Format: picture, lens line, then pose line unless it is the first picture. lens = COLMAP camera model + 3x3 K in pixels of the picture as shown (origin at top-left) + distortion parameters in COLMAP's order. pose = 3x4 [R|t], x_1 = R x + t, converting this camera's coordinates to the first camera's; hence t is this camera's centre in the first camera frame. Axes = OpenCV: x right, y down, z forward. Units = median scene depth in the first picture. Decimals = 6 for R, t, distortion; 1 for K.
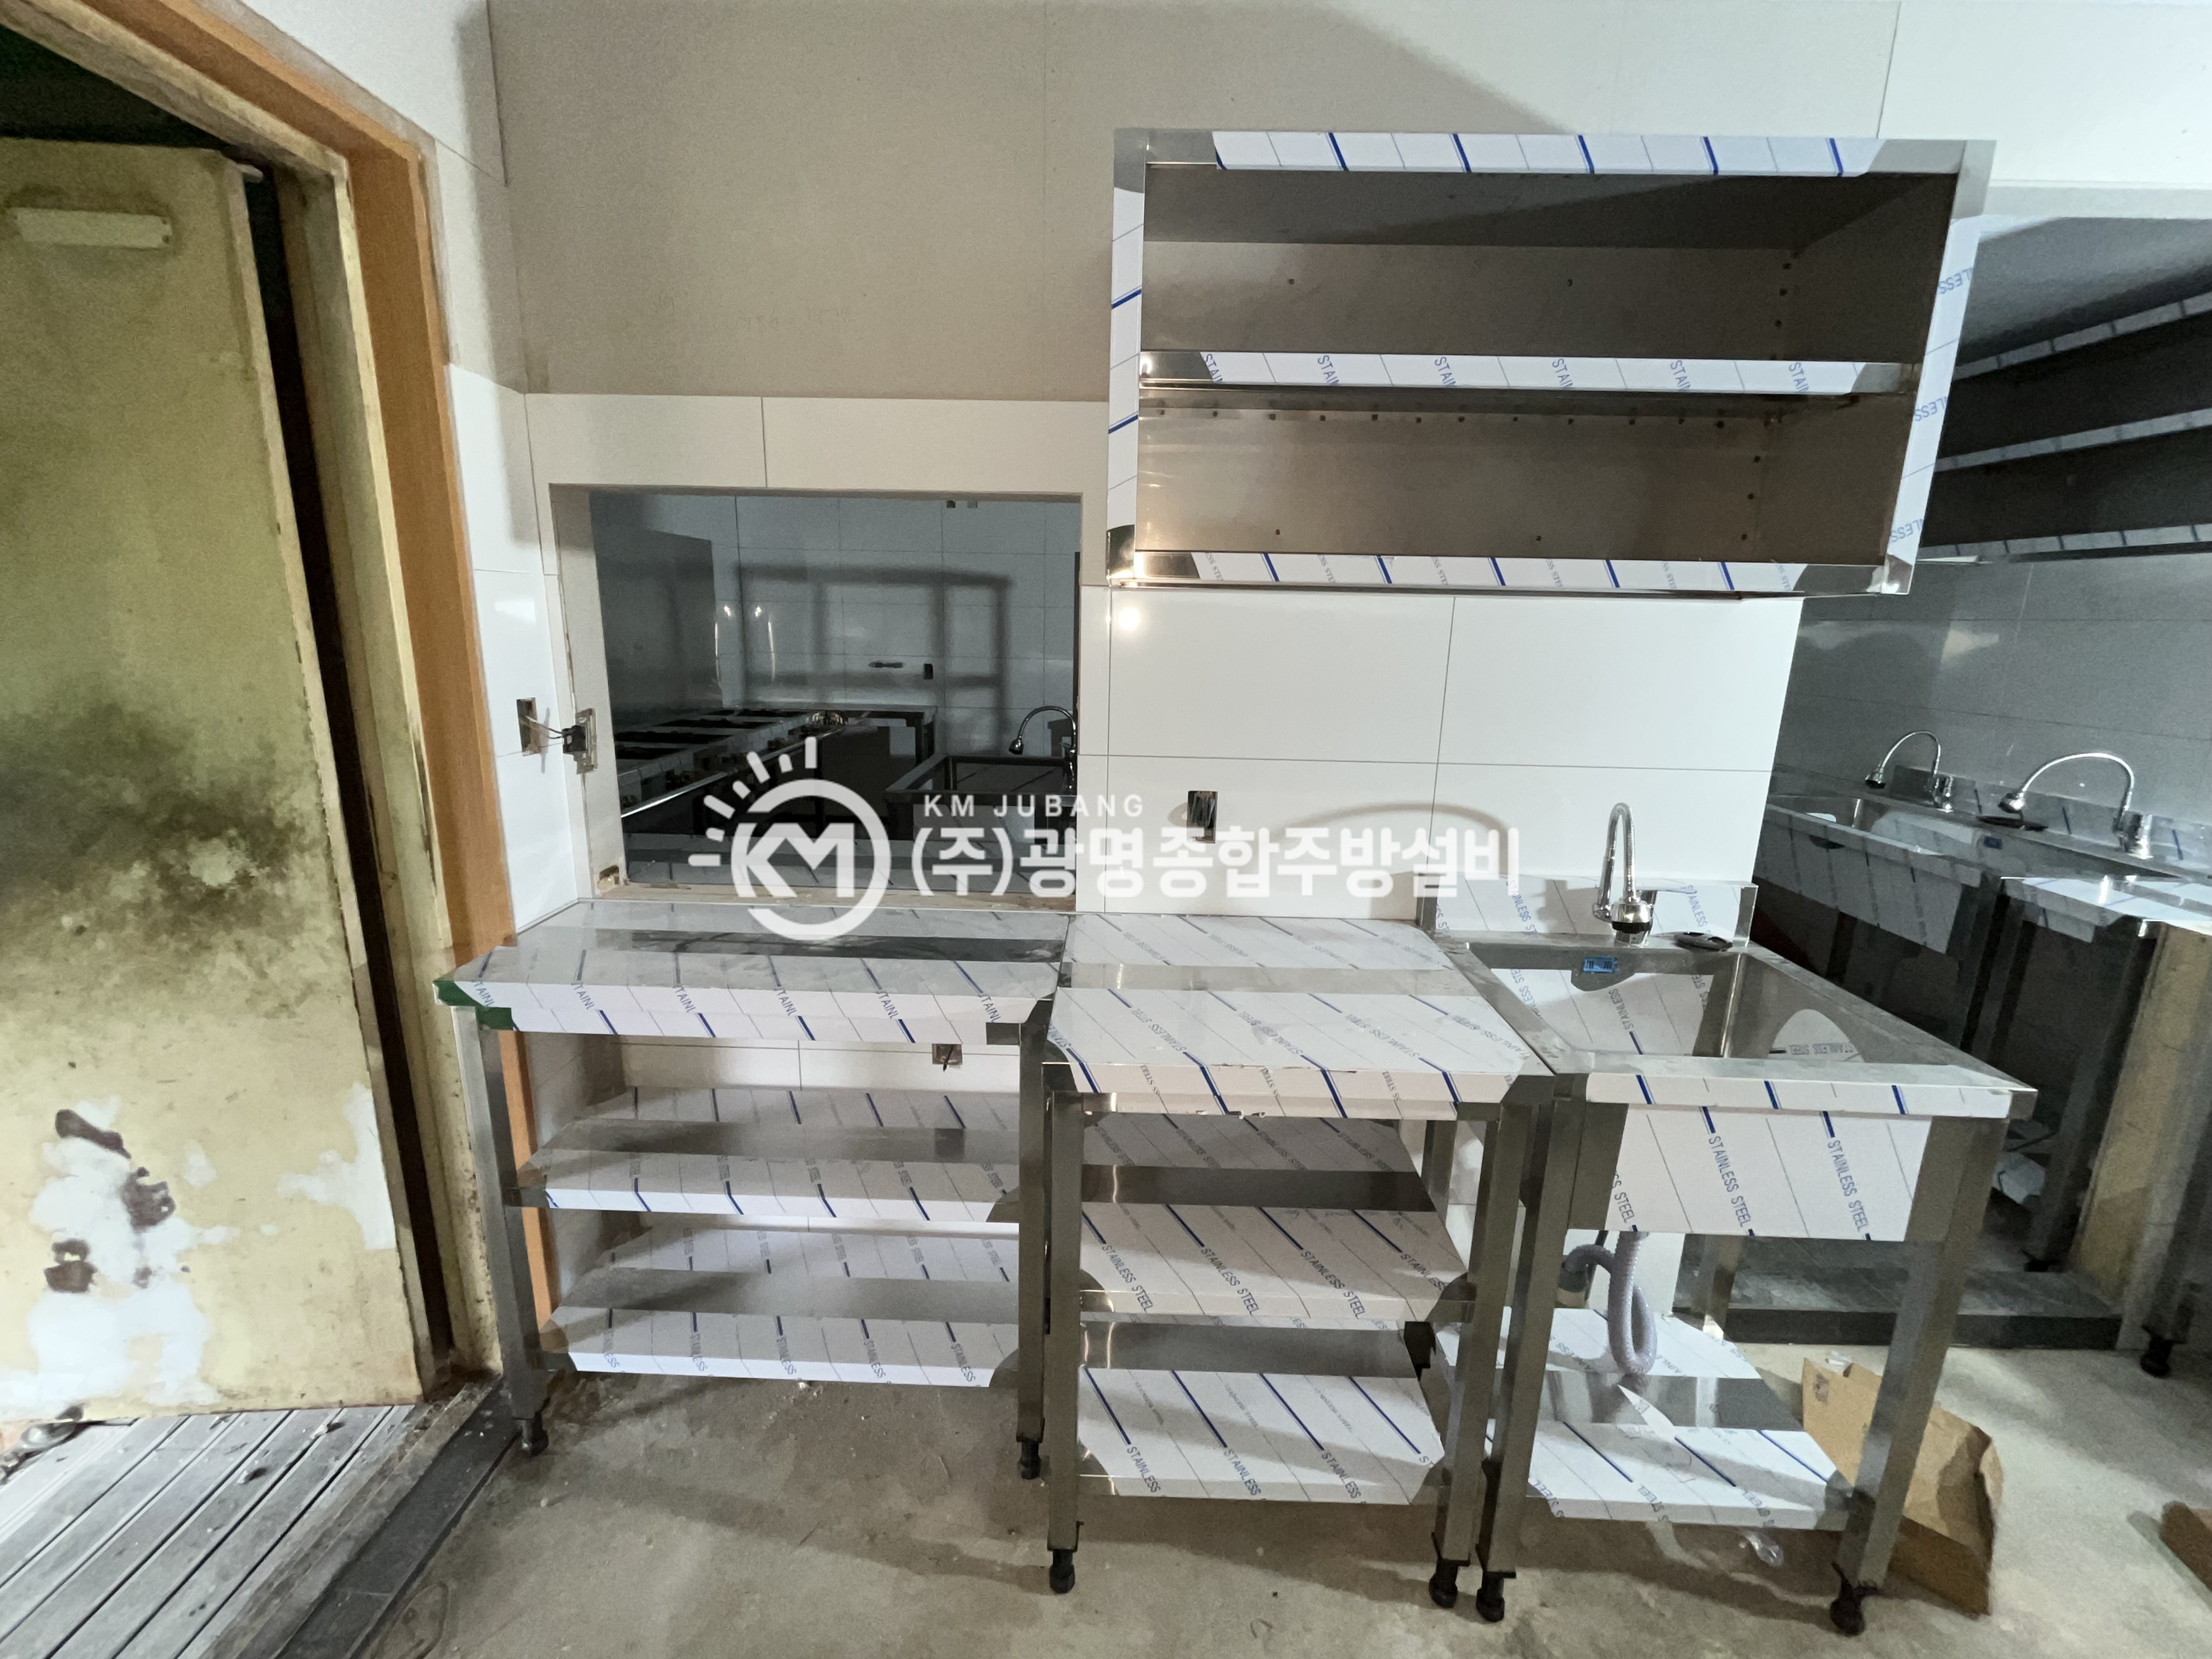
lens RADIAL K [[929.9, 0, 1104.0], [0, 929.9, 823.5], [0, 0, 1]] dist [-0.000403, -0.000498]
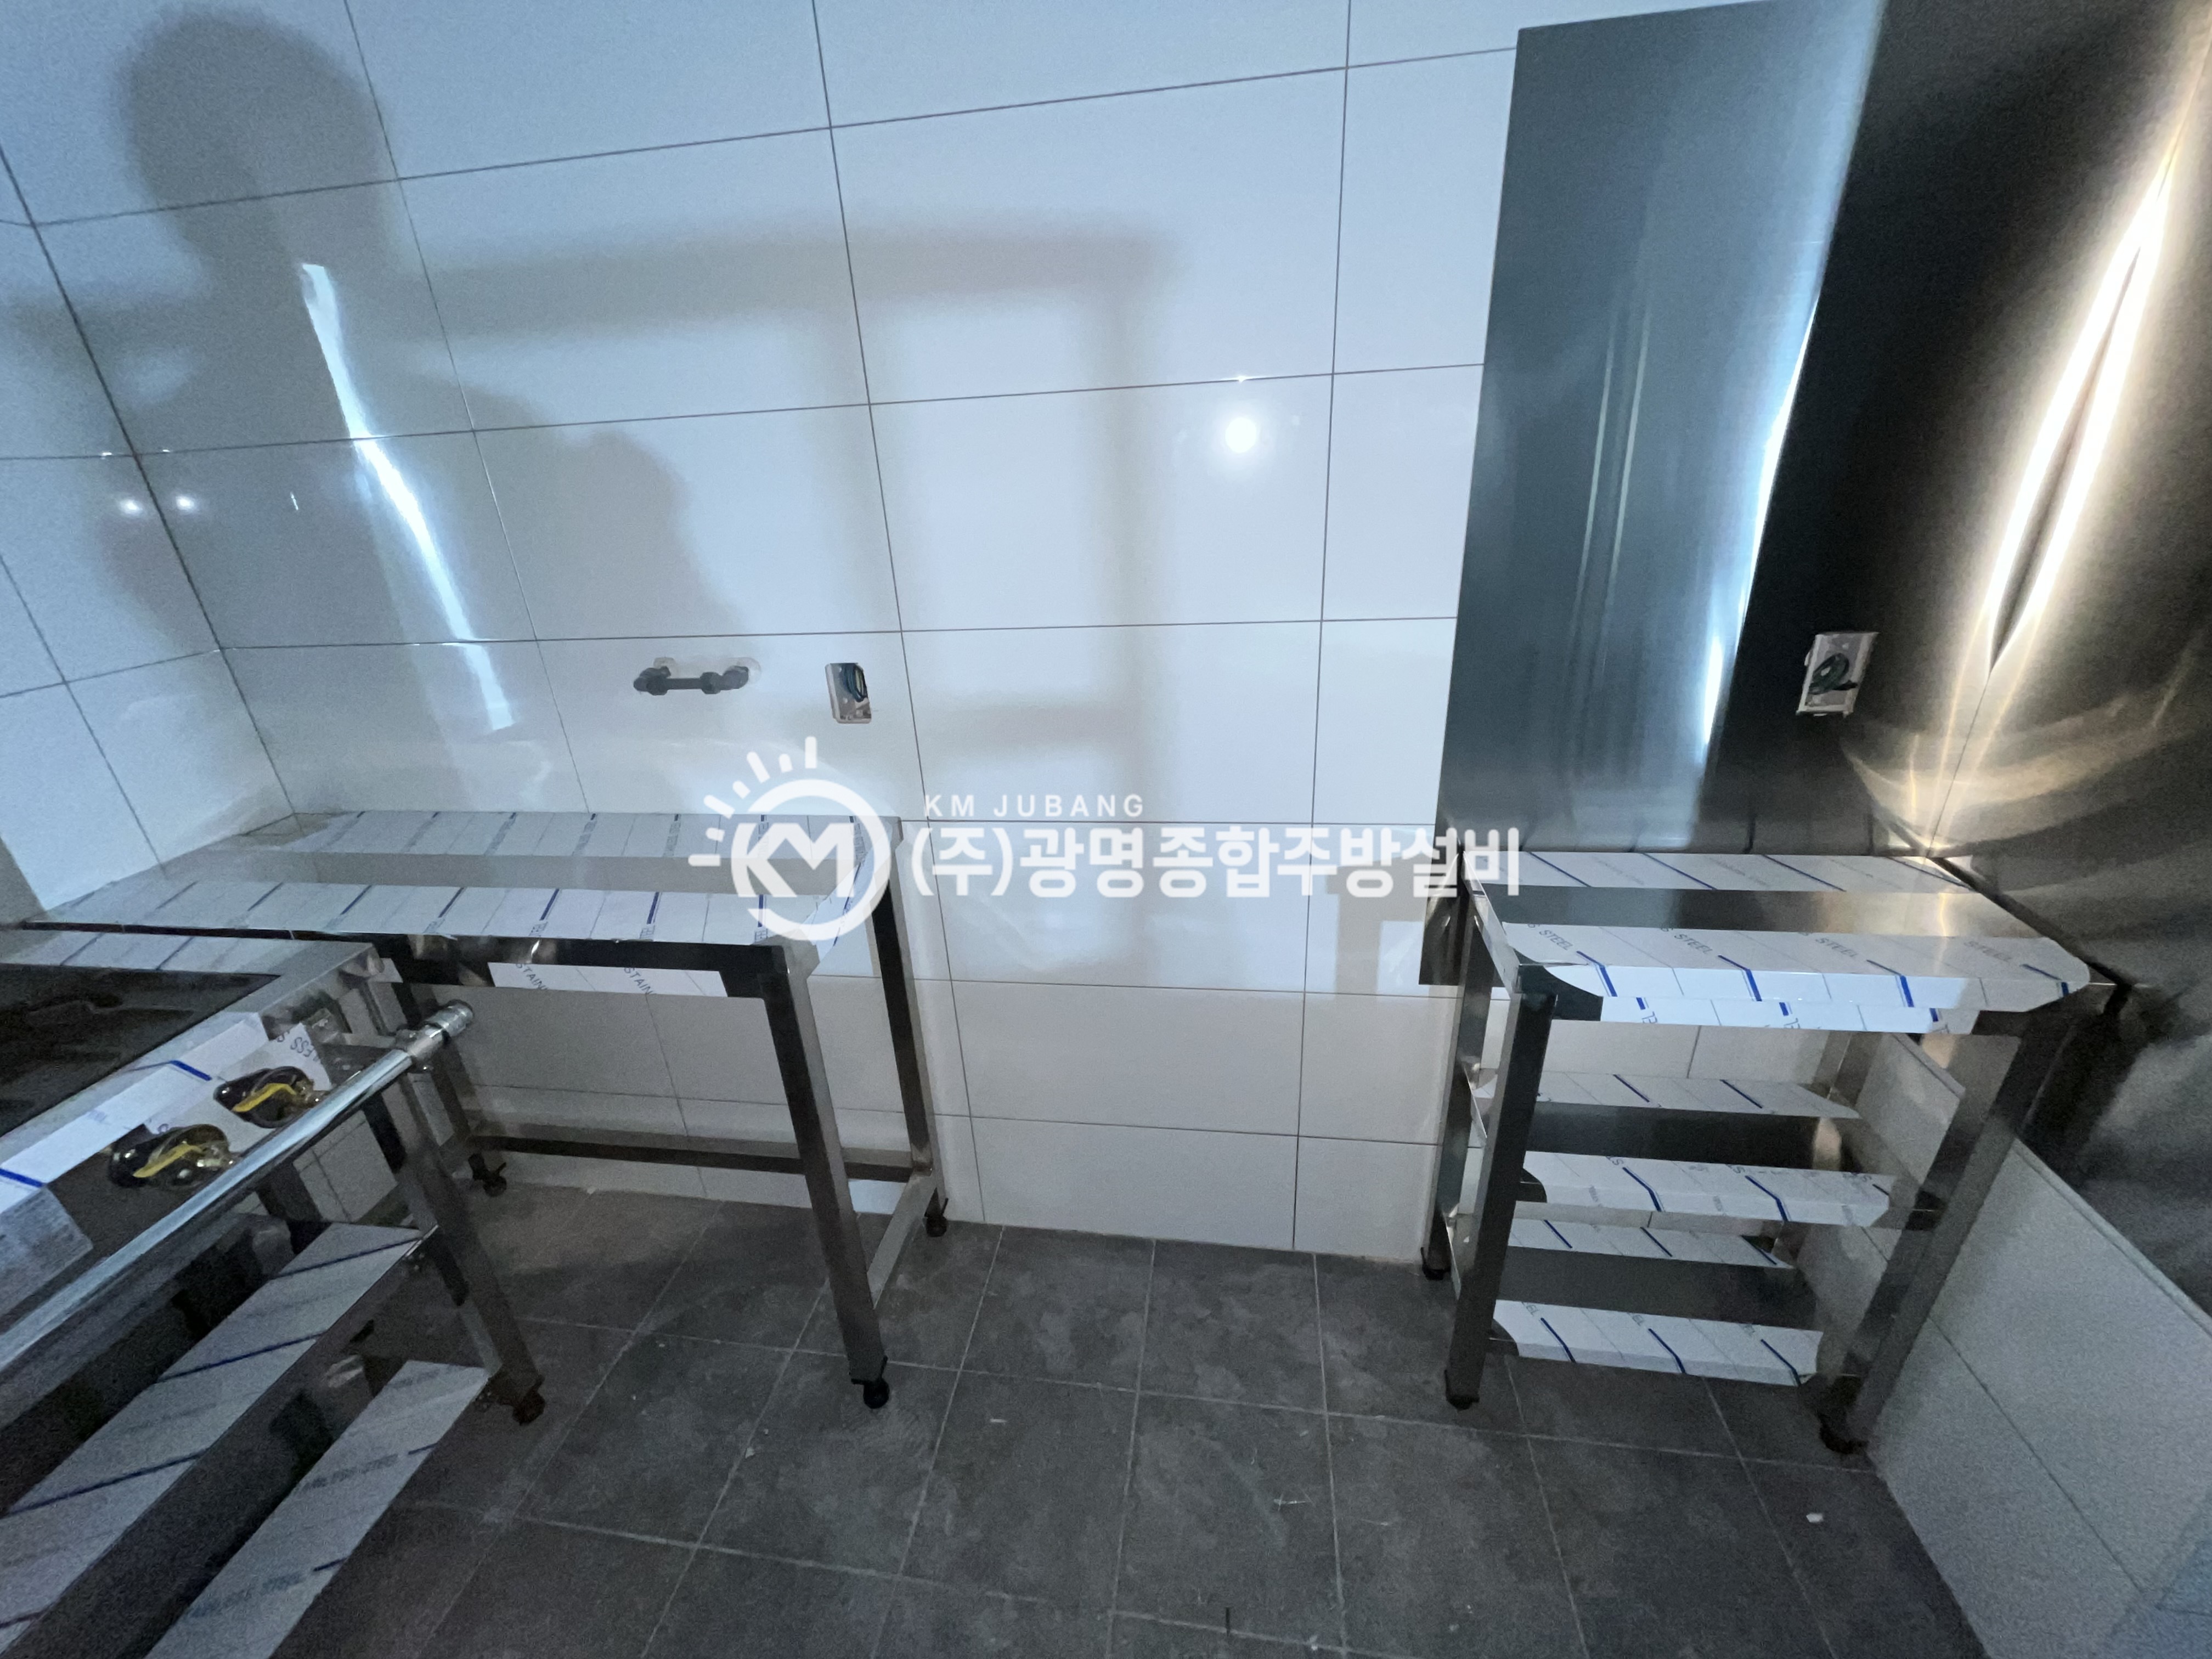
lens RADIAL K [[890.5, 0, 1104.3], [0, 890.5, 823.8], [0, 0, 1]] dist [-0.001684, -0.000107]
pose [[0.989867, -0.018959, -0.140725, -0.312279], [0.045369, 0.981327, 0.186922, -0.607524], [0.134553, -0.191413, 0.972243, 2.727952]]
